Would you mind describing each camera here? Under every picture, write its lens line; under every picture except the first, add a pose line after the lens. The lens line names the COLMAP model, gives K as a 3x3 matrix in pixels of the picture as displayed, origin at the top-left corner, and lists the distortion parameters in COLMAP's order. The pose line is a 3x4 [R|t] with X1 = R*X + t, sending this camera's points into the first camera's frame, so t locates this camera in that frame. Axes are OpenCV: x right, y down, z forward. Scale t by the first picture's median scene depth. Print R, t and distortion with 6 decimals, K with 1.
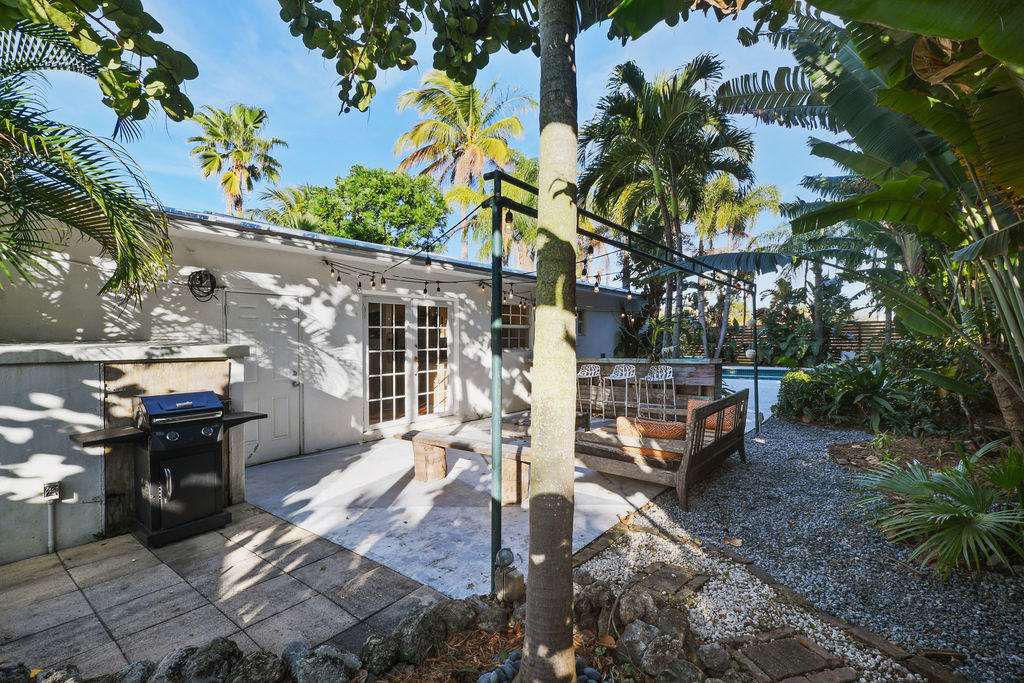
lens RADIAL K [[456.3, 0, 512.3], [0, 456.3, 361.9], [0, 0, 1]] dist [0.000948, 0.000072]
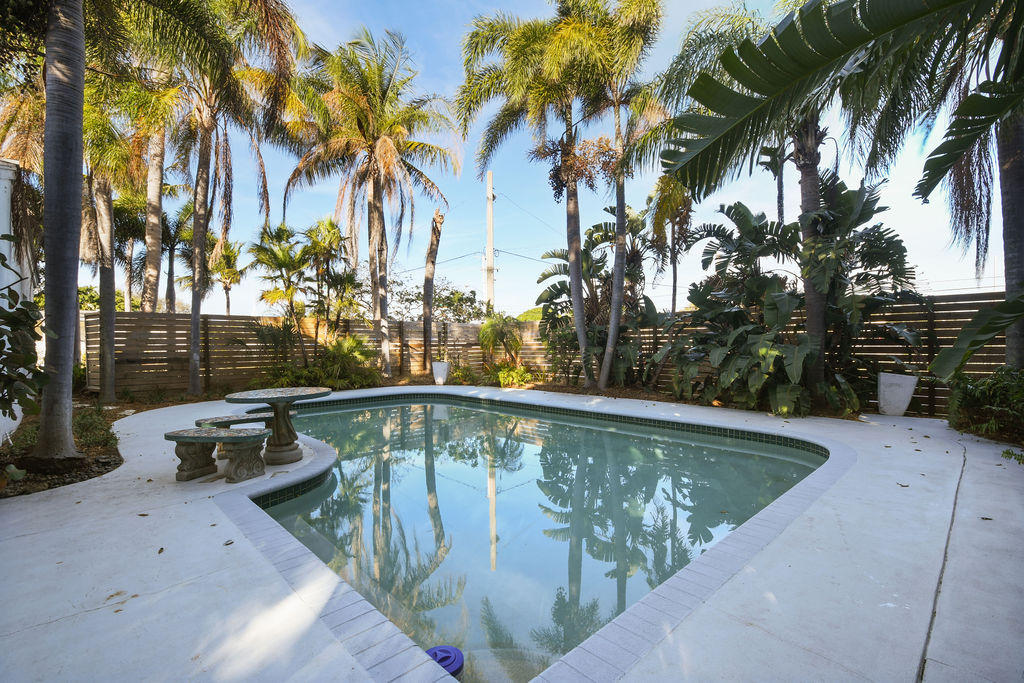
lens RADIAL K [[448.3, 0, 511.1], [0, 448.3, 349.2], [0, 0, 1]] dist [-0.014846, -0.000884]
pose [[0.993412, 0.011363, -0.114031, 1.301024], [-0.015518, 0.999245, -0.035612, -0.069024], [0.113540, 0.037147, 0.992839, 1.700414]]
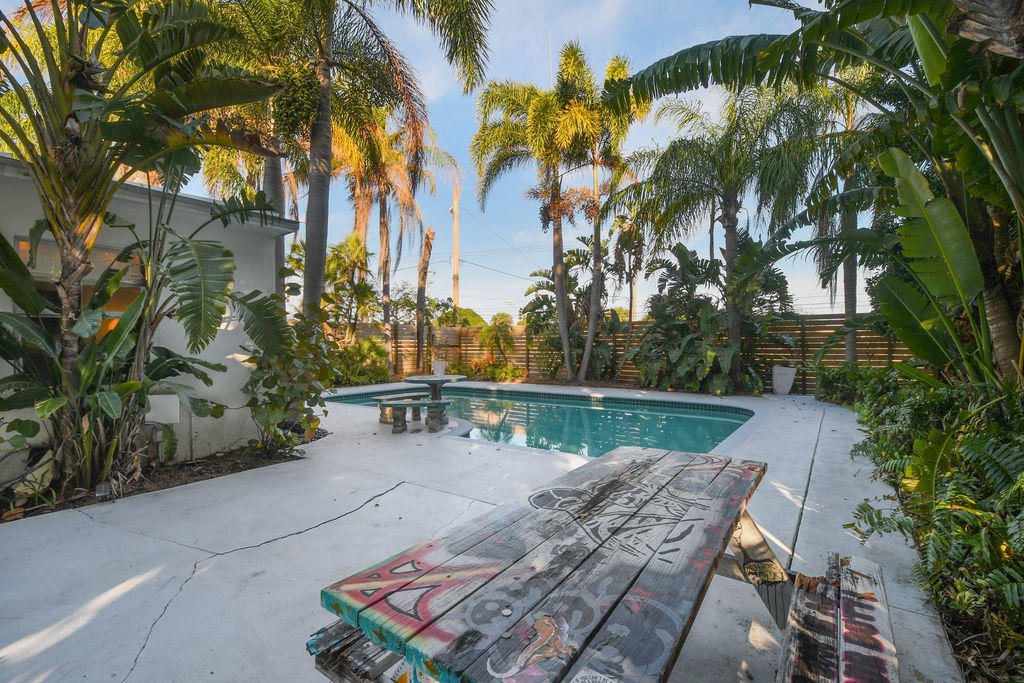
lens RADIAL K [[449.8, 0, 525.8], [0, 449.8, 342.0], [0, 0, 1]] dist [0.000944, 0.000120]
pose [[0.994562, 0.015867, 0.102934, 1.011549], [-0.010078, 0.998351, -0.056514, -0.051823], [-0.103661, 0.055169, 0.993081, 1.349806]]
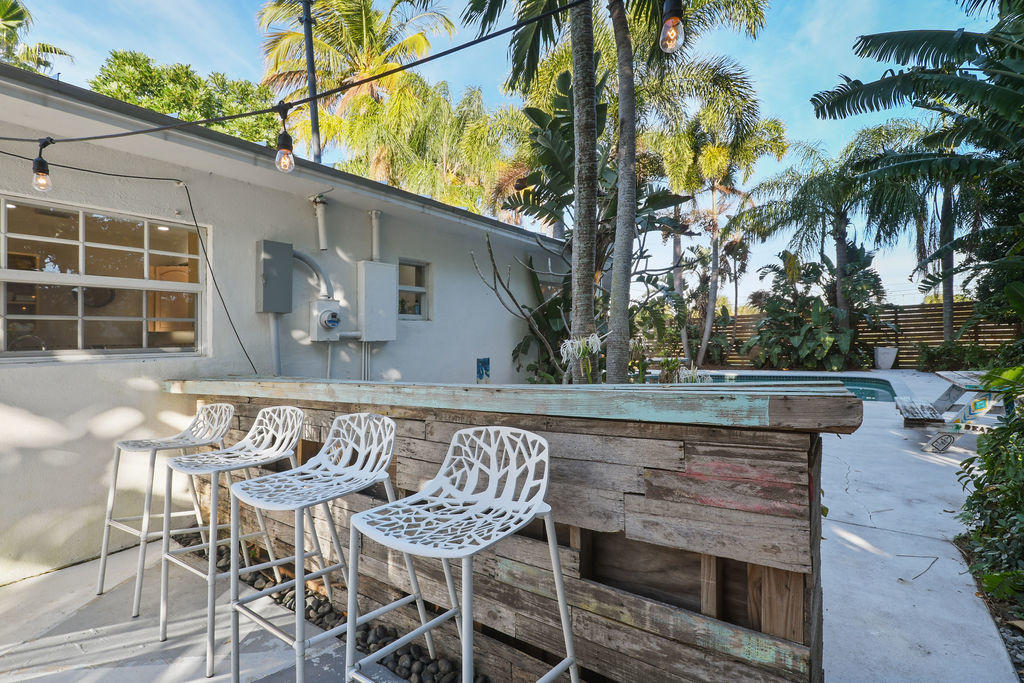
lens RADIAL K [[458.8, 0, 502.5], [0, 458.8, 350.3], [0, 0, 1]] dist [0.014374, -0.000063]
pose [[0.999497, -0.015587, 0.027605, 0.332125], [0.016417, 0.999412, -0.030107, -0.018738], [-0.027120, 0.030545, 0.999165, 0.831696]]
